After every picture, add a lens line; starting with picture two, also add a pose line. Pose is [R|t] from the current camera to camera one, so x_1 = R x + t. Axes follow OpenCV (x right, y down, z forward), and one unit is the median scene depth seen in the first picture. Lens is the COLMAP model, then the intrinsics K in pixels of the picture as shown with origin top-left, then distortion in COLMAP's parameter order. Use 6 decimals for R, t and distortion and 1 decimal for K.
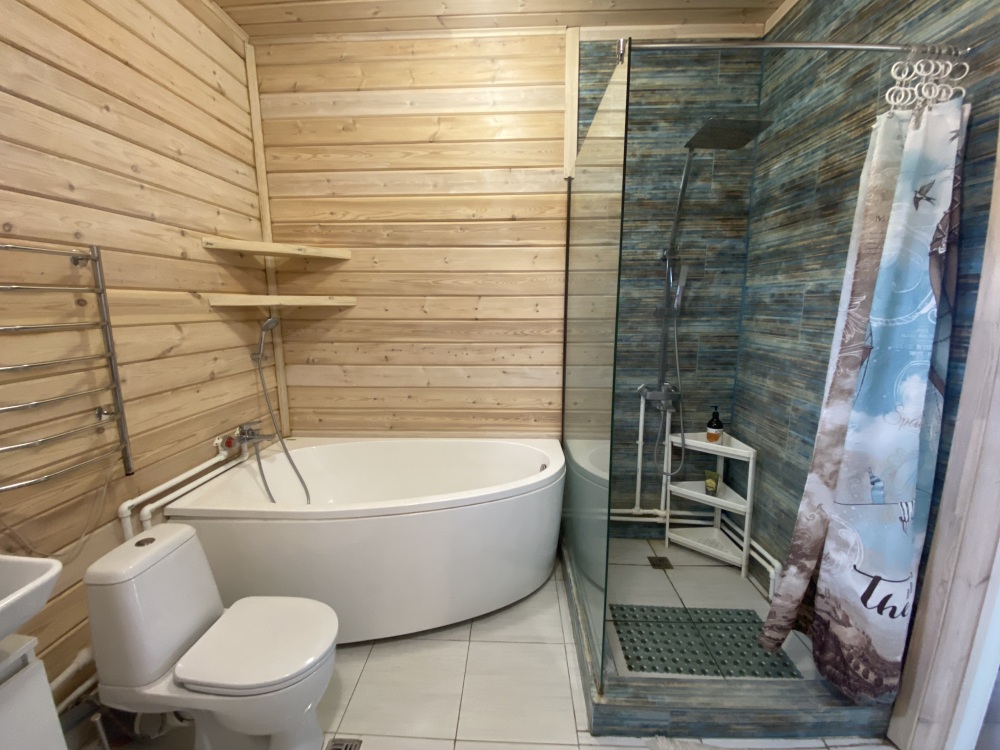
lens RADIAL K [[407.4, 0, 500.0], [0, 407.4, 375.0], [0, 0, 1]] dist [-0.000893, -0.011710]
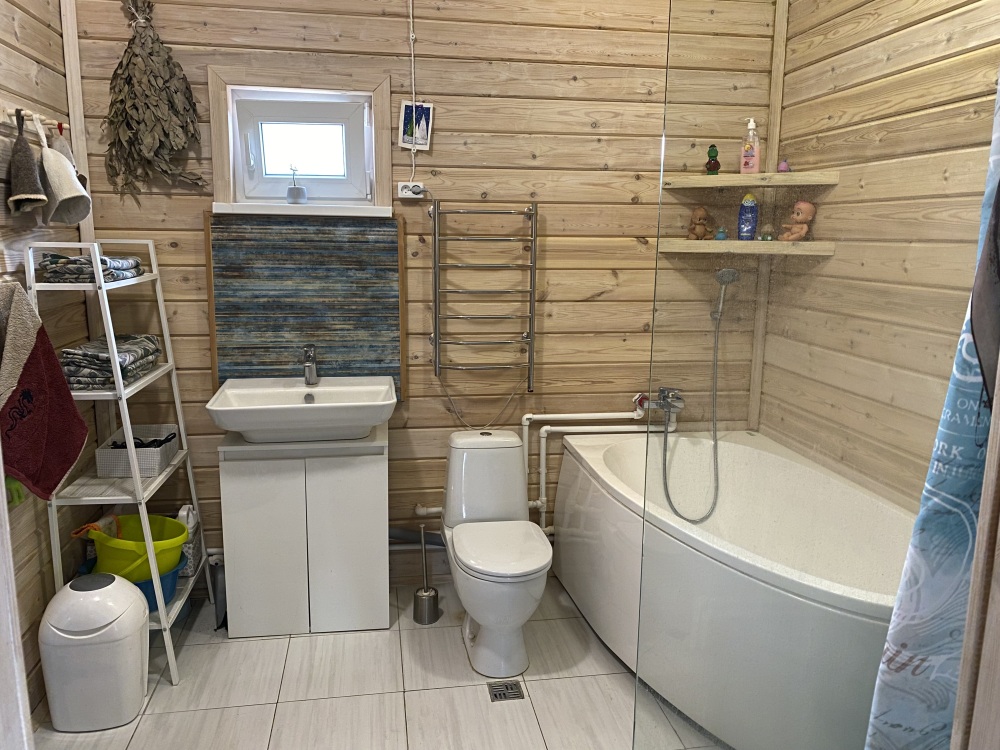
lens RADIAL K [[768.3, 0, 492.7], [0, 768.3, 373.7], [0, 0, 1]] dist [0.033478, -0.034859]
pose [[0.198167, 0.174639, -0.964485, 0.810243], [-0.174524, 0.974562, 0.140605, -0.070672], [0.964506, 0.140462, 0.223605, 0.248220]]
